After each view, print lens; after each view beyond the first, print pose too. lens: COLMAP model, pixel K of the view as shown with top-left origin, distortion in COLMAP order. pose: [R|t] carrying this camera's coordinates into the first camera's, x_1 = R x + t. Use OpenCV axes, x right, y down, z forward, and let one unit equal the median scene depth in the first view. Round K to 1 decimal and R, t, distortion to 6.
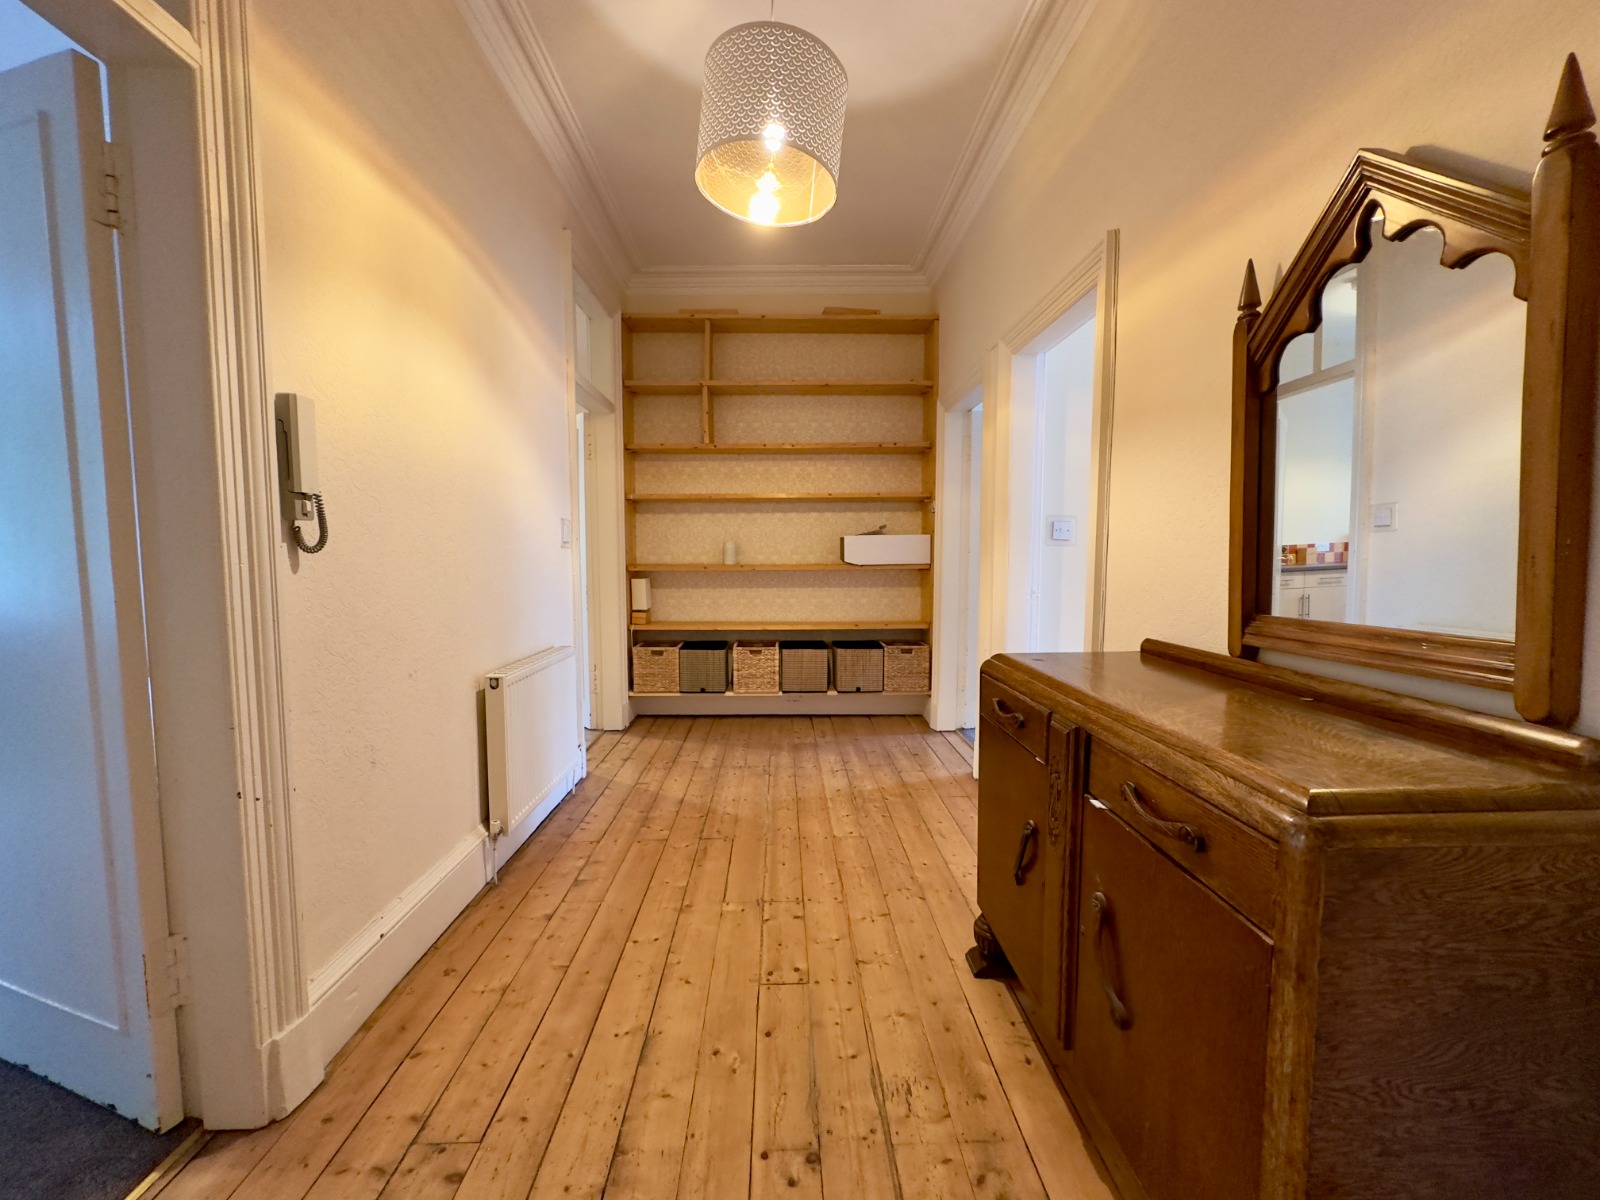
lens RADIAL K [[640.6, 0, 797.8], [0, 640.6, 597.7], [0, 0, 1]] dist [-0.001269, 0.000163]
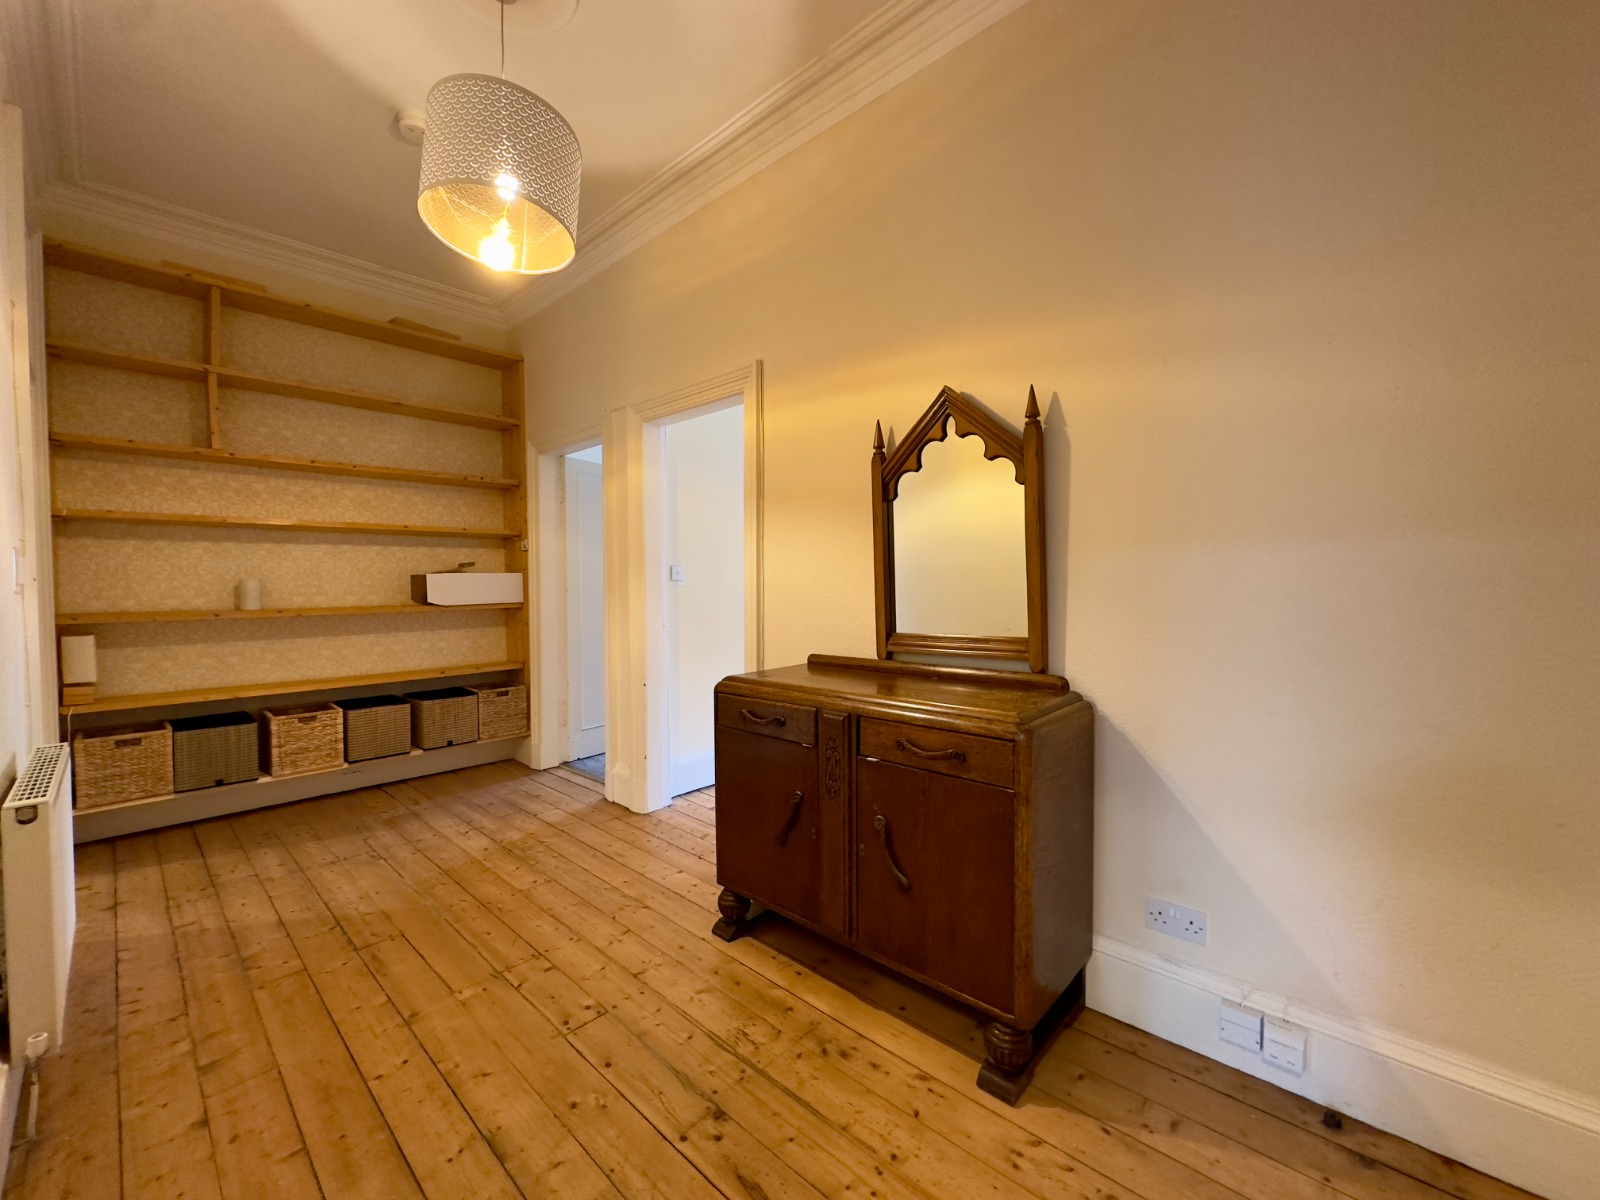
lens RADIAL K [[640.6, 0, 799.1], [0, 640.6, 595.9], [0, 0, 1]] dist [-0.001269, 0.000163]
pose [[0.697371, -0.017697, 0.716492, -0.329509], [0.054939, 0.998074, -0.028821, -0.017568], [-0.714602, 0.059462, 0.697000, 0.006061]]
